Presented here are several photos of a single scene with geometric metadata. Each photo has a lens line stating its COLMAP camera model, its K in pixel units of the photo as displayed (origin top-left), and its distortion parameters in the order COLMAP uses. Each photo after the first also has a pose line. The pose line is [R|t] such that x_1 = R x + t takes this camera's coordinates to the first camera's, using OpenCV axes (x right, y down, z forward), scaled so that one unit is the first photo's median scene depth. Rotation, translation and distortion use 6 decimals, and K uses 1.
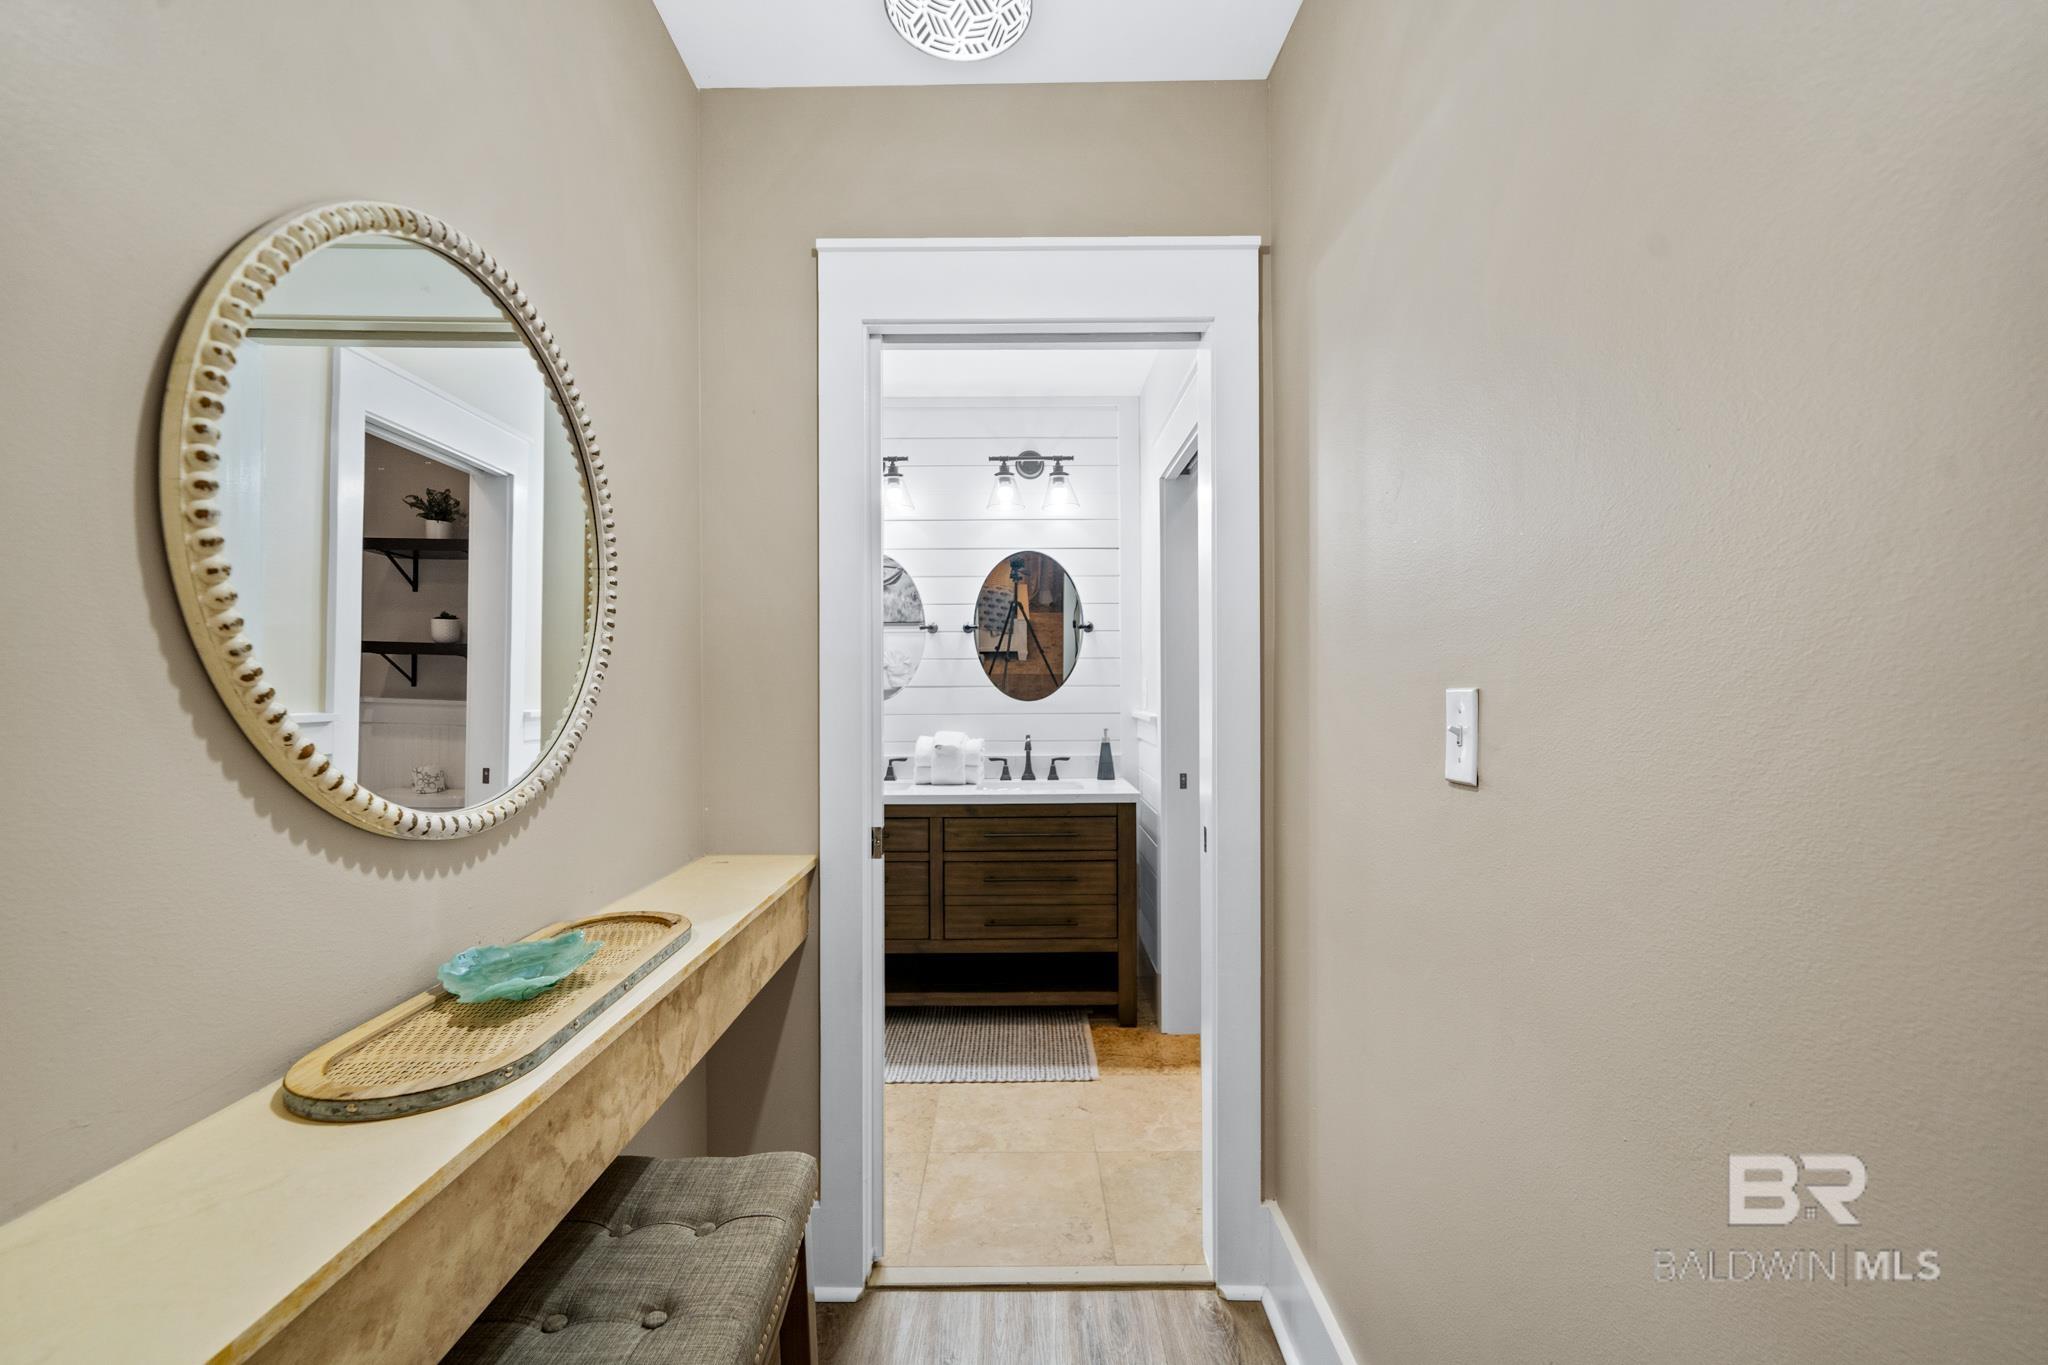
lens RADIAL K [[828.0, 0, 1016.5], [0, 828.0, 692.0], [0, 0, 1]] dist [-0.003821, -0.000781]
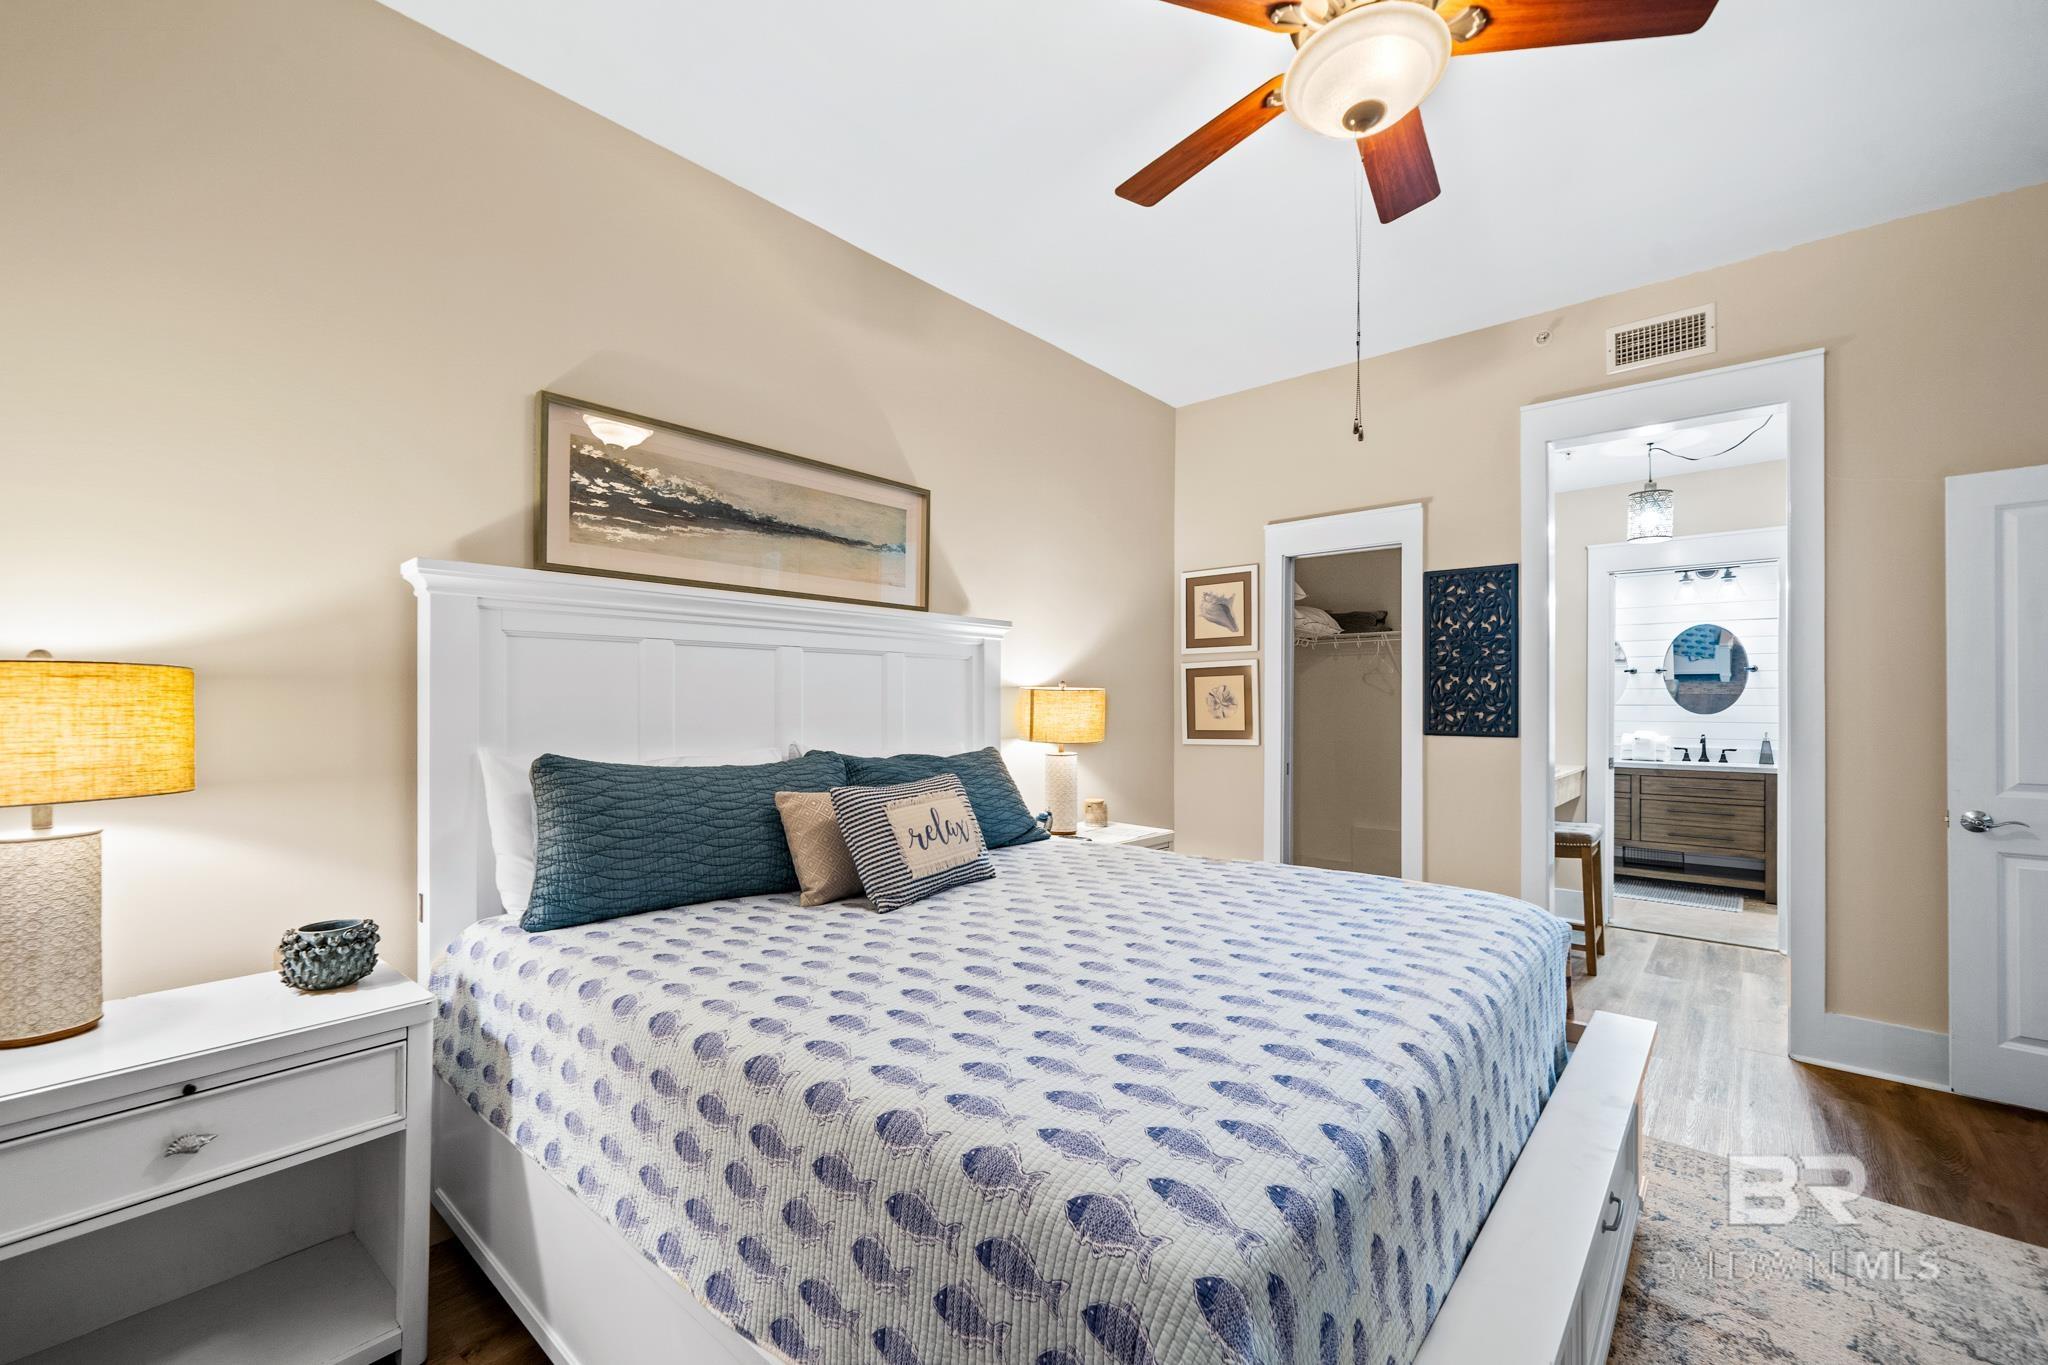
lens RADIAL K [[828.0, 0, 1022.5], [0, 828.0, 695.4], [0, 0, 1]] dist [-0.003821, -0.000781]
pose [[0.748578, 0.004535, -0.663032, 0.089580], [-0.013348, 0.999877, -0.008230, 0.005404], [0.662913, 0.015011, 0.748546, -1.155812]]
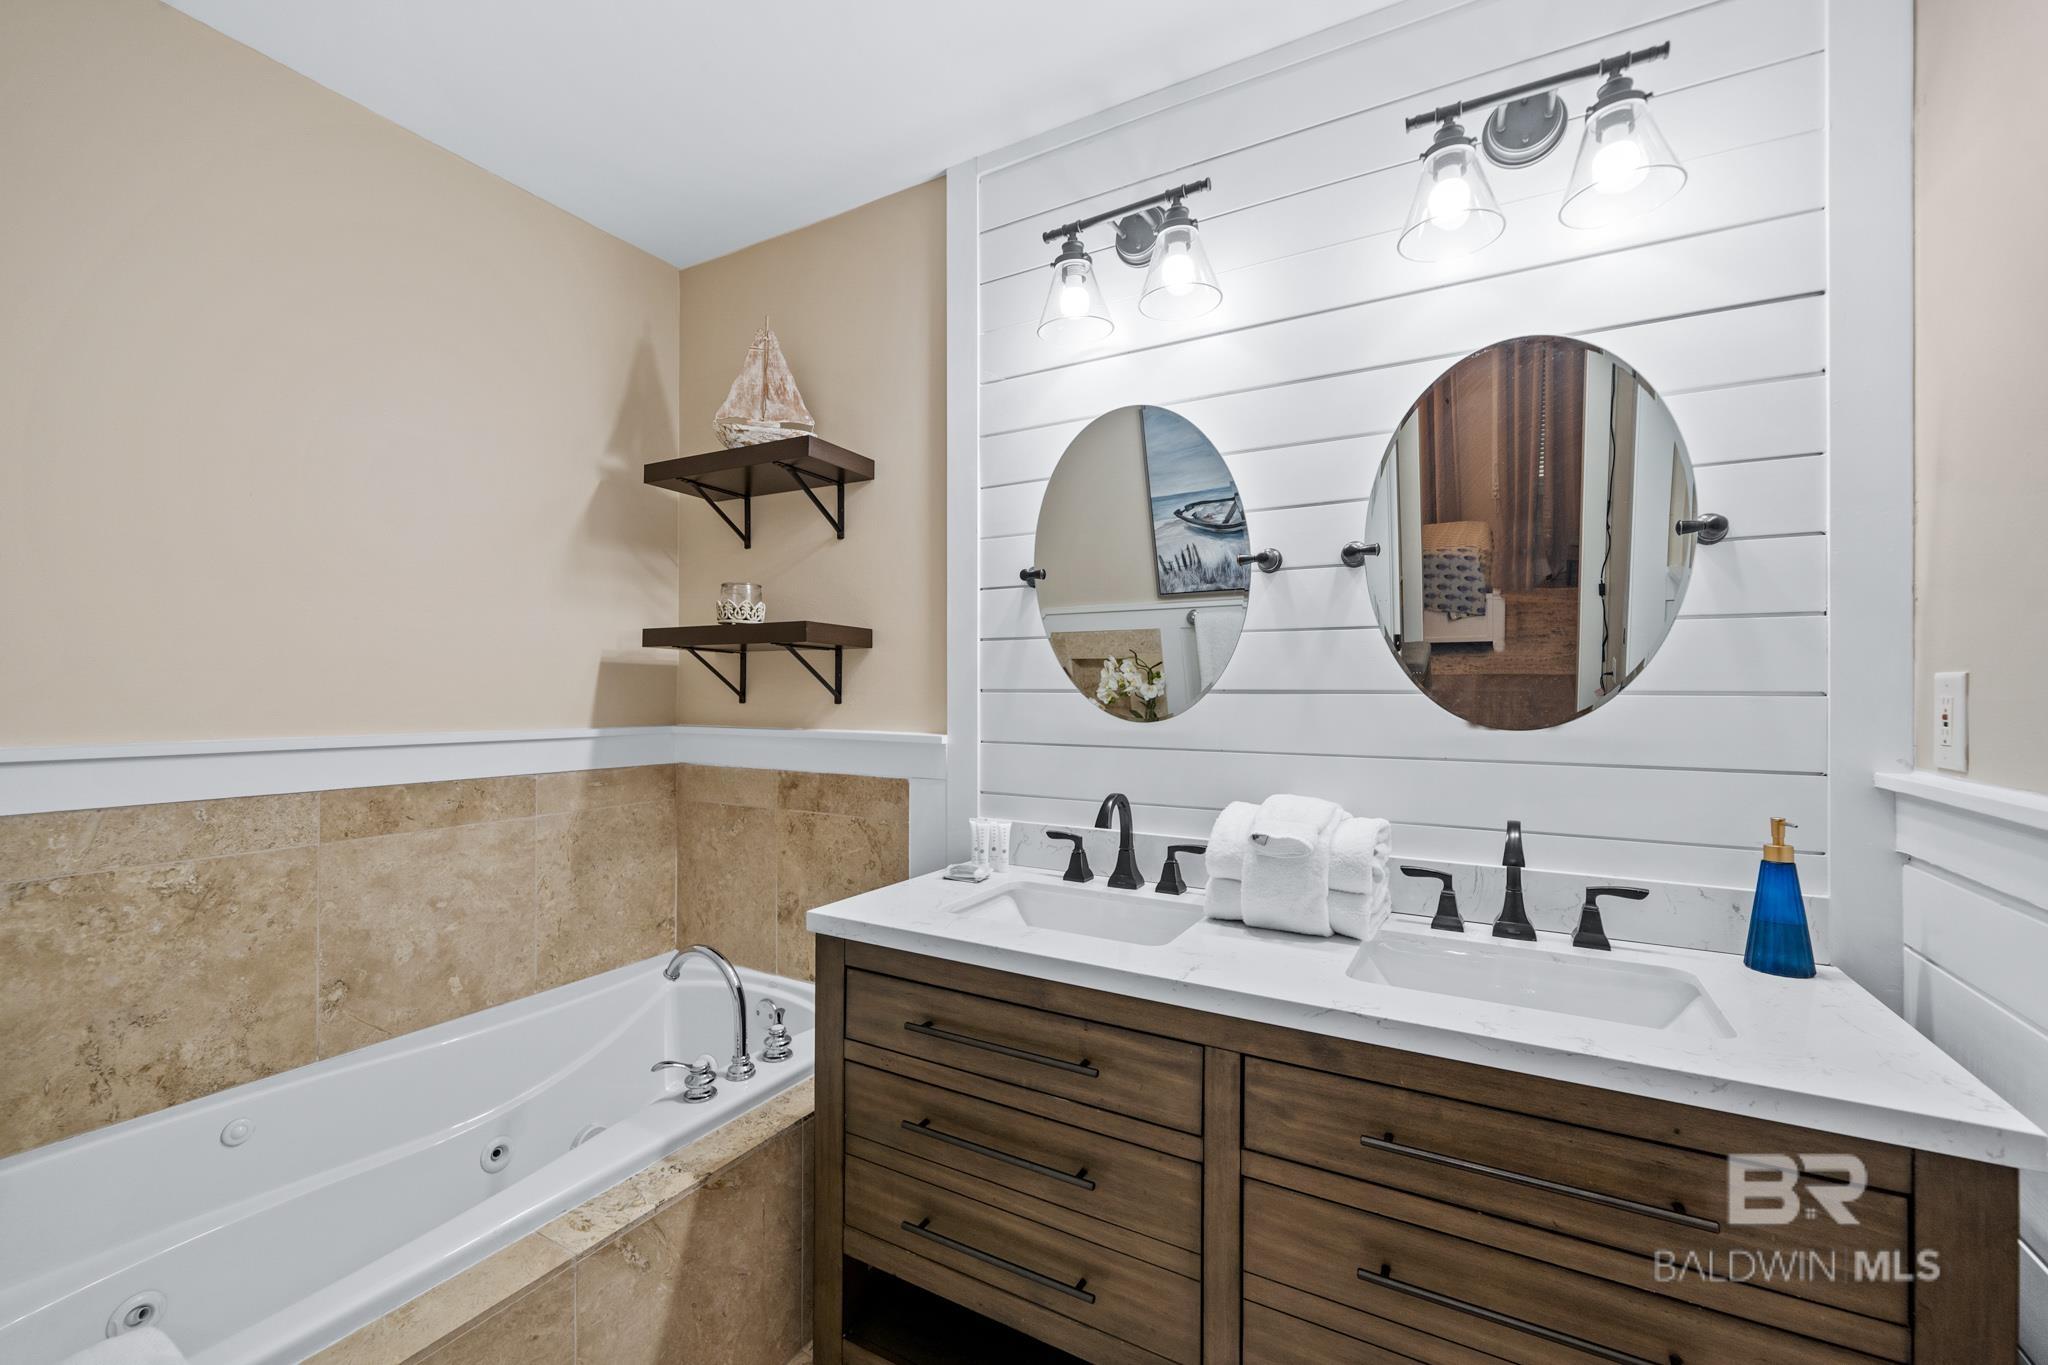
lens RADIAL K [[828.0, 0, 1029.9], [0, 828.0, 687.5], [0, 0, 1]] dist [-0.003821, -0.000781]
pose [[0.872505, 0.007305, -0.488550, 0.005108], [-0.012522, 0.999894, -0.007412, -0.003335], [0.488444, 0.012585, 0.872504, 0.564007]]
